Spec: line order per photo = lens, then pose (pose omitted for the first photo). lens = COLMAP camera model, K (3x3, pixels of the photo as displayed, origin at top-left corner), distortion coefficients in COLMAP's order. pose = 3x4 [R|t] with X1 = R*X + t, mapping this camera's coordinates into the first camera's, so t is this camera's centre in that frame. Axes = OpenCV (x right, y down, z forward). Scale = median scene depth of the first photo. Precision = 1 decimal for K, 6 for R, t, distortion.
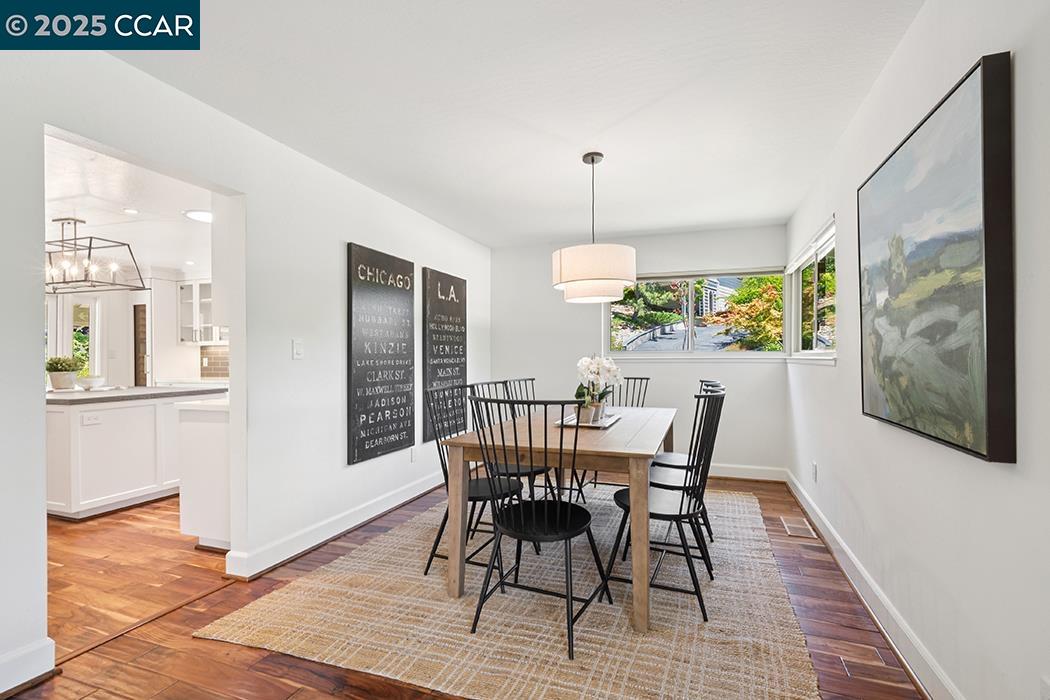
lens RADIAL K [[485.5, 0, 527.1], [0, 485.5, 352.3], [0, 0, 1]] dist [-0.003476, -0.000466]
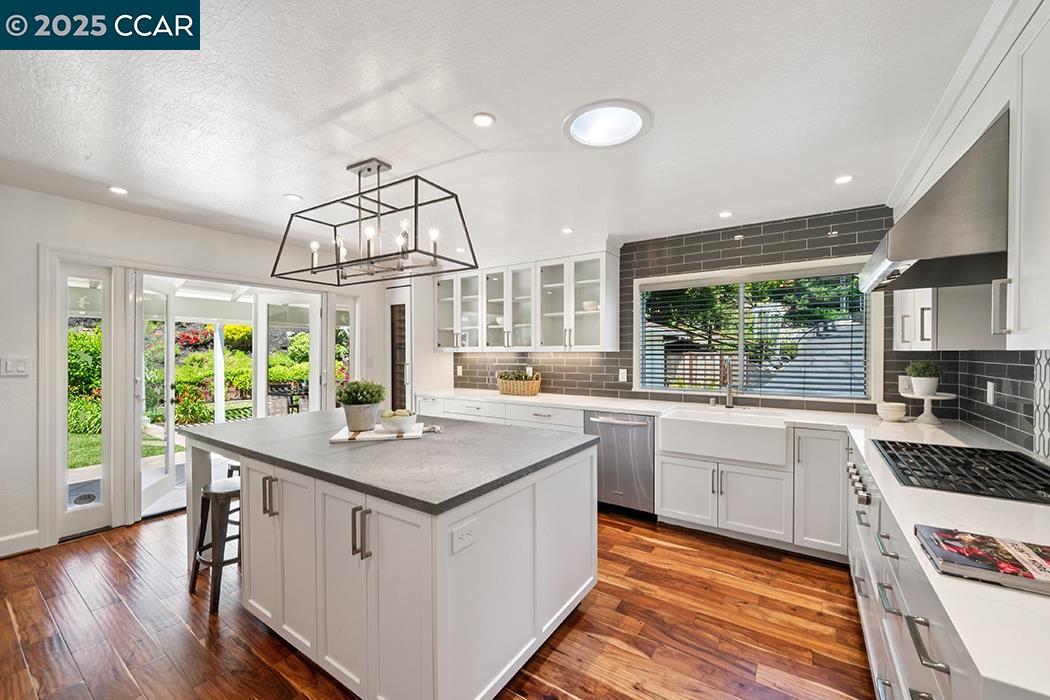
lens RADIAL K [[411.7, 0, 524.5], [0, 411.7, 351.4], [0, 0, 1]] dist [-0.003154, 0.000099]
pose [[0.971538, 0.003437, -0.236859, -0.408544], [-0.001281, 0.999956, 0.009258, -0.022426], [0.236880, -0.008691, 0.971500, 0.343502]]
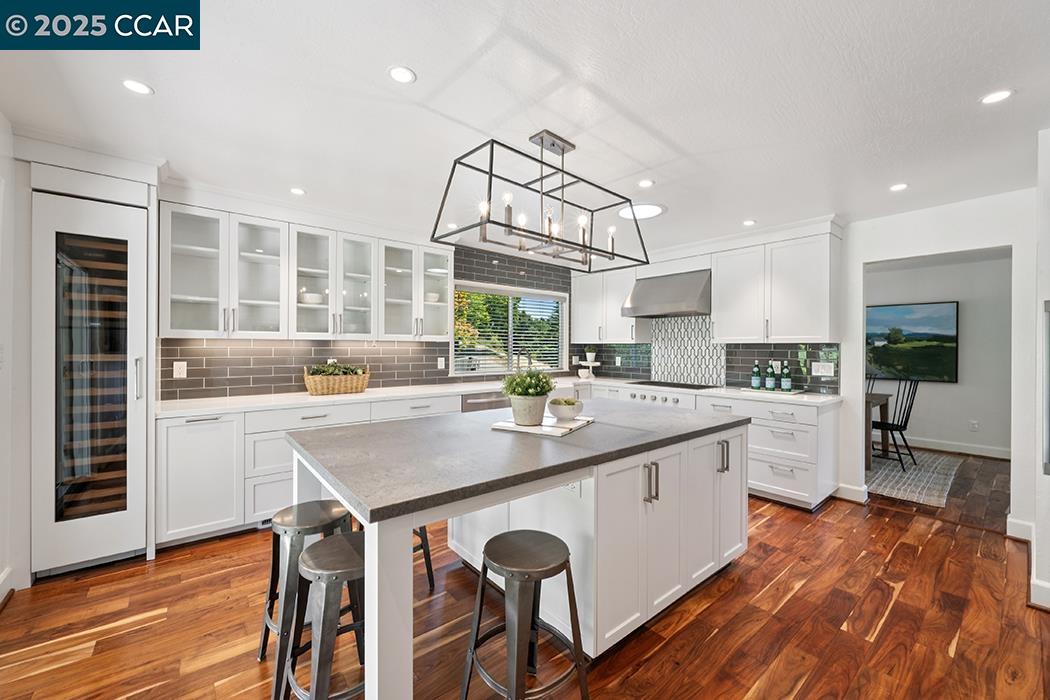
lens RADIAL K [[411.7, 0, 531.3], [0, 411.7, 345.5], [0, 0, 1]] dist [-0.003154, 0.000099]
pose [[0.497164, 0.010222, 0.867596, -0.918985], [-0.017779, 0.999841, -0.001593, -0.012090], [-0.867474, -0.014633, 0.497266, 0.506280]]
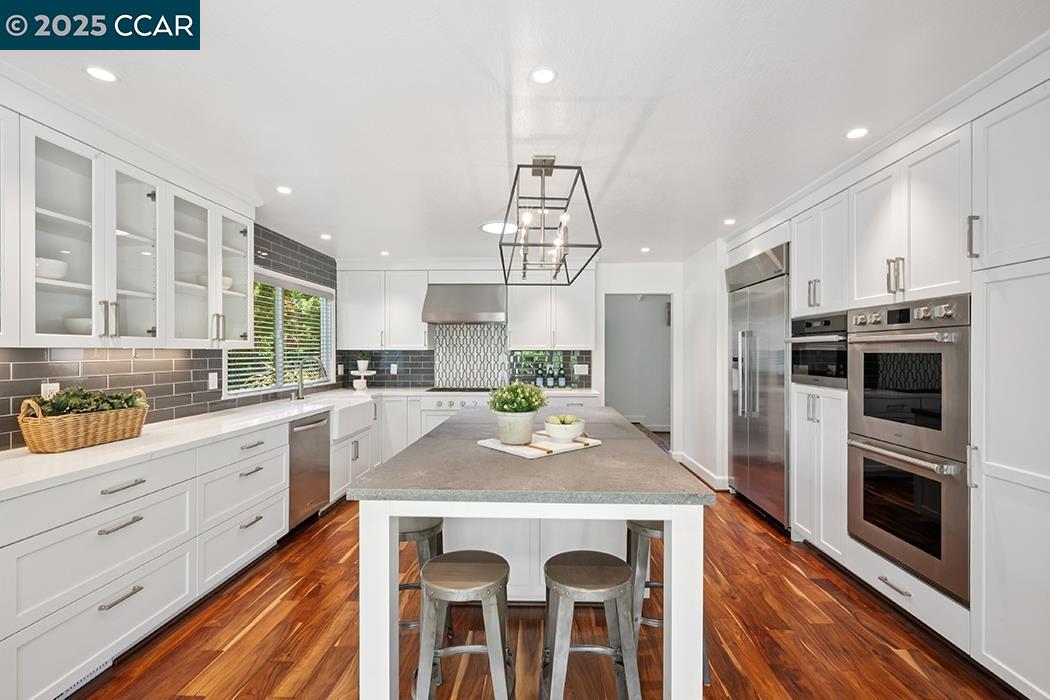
lens RADIAL K [[453.7, 0, 528.7], [0, 453.7, 353.5], [0, 0, 1]] dist [-0.000151, -0.000169]
pose [[-0.317790, -0.000243, 0.948161, -0.990215], [-0.010052, 0.999945, -0.003113, -0.013543], [-0.948108, -0.010520, -0.317775, 0.796518]]
